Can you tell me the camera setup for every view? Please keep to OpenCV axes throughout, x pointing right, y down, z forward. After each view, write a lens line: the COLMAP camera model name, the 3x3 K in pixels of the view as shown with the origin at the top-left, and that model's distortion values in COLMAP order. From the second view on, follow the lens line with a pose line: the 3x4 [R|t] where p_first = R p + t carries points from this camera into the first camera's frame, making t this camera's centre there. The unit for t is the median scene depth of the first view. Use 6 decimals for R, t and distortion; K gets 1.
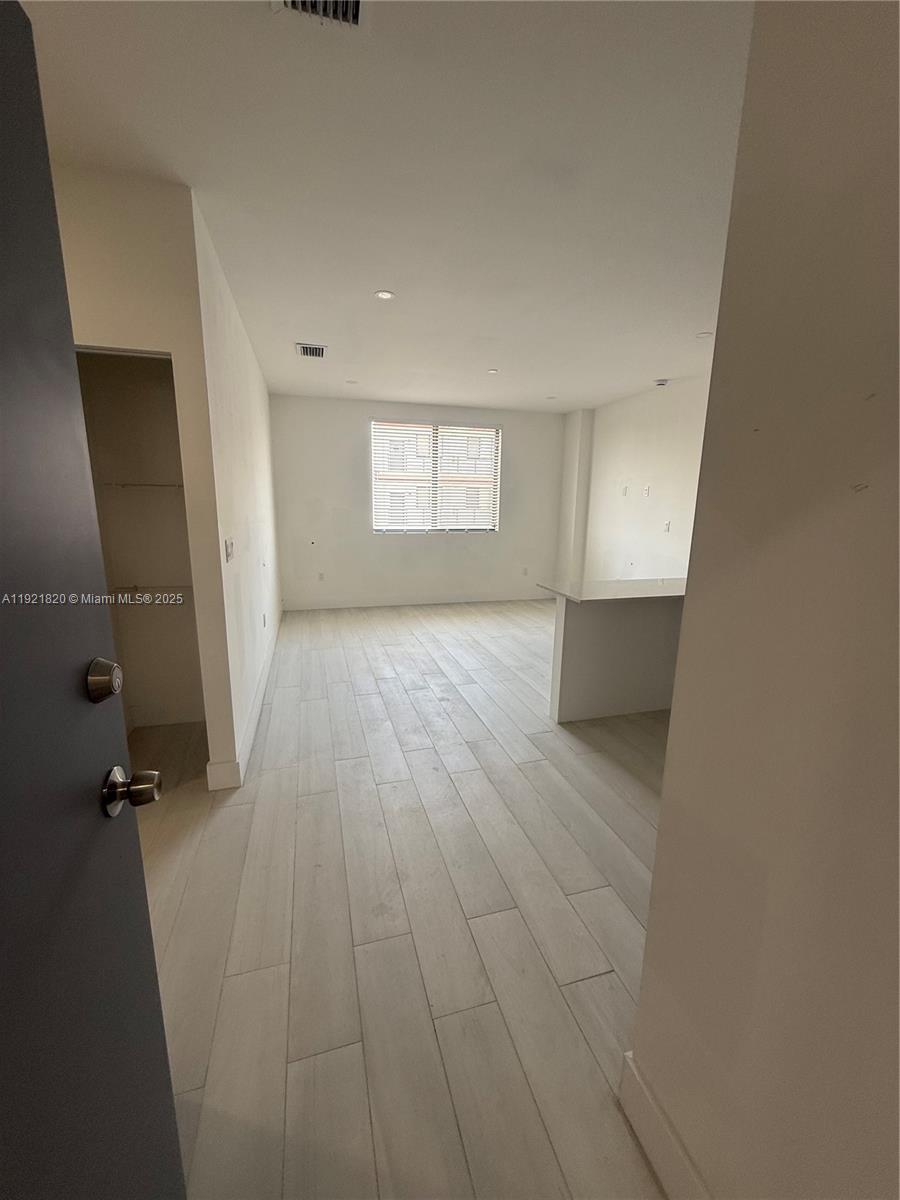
lens RADIAL K [[475.6, 0, 444.1], [0, 475.6, 600.6], [0, 0, 1]] dist [0.019166, -0.000053]
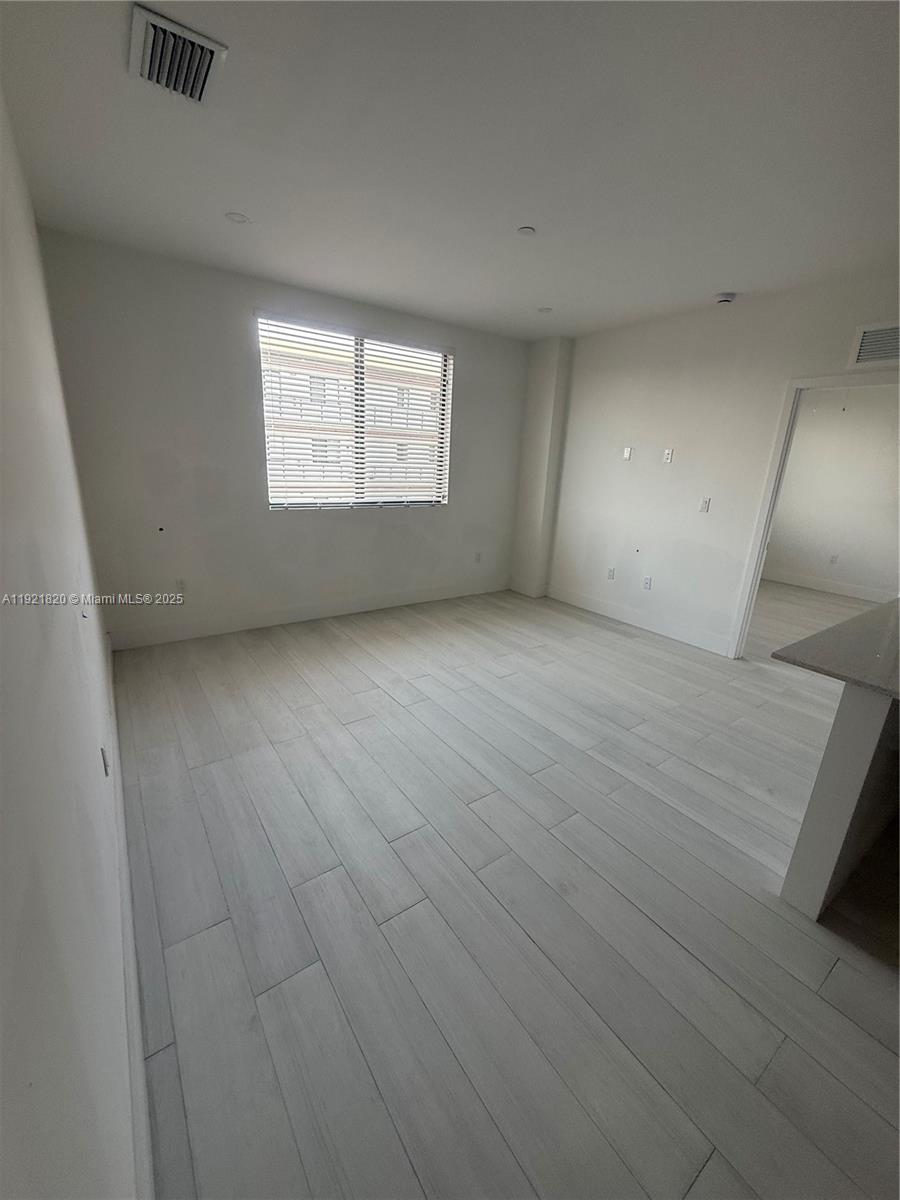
lens RADIAL K [[477.0, 0, 445.3], [0, 477.0, 602.0], [0, 0, 1]] dist [0.000762, -0.000020]
pose [[0.943311, -0.070561, 0.324323, -0.144128], [0.039769, 0.994130, 0.100614, -0.077756], [-0.329518, -0.082013, 0.940580, 0.340426]]
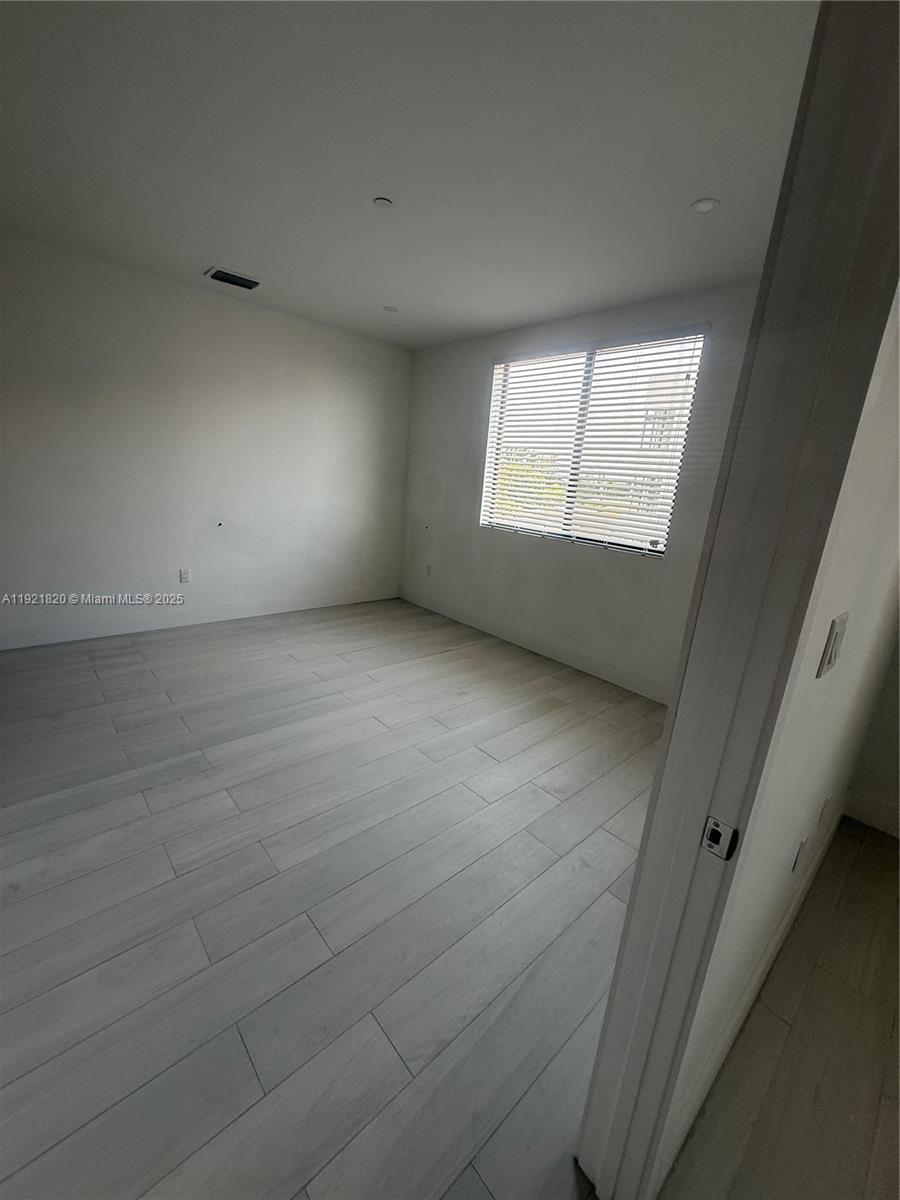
lens RADIAL K [[475.6, 0, 444.1], [0, 475.6, 600.6], [0, 0, 1]] dist [0.019166, -0.000053]
pose [[0.433513, 0.248652, -0.866163, 0.472765], [-0.259184, 0.954969, 0.144425, -0.124922], [0.863070, 0.161885, 0.478438, 0.635350]]
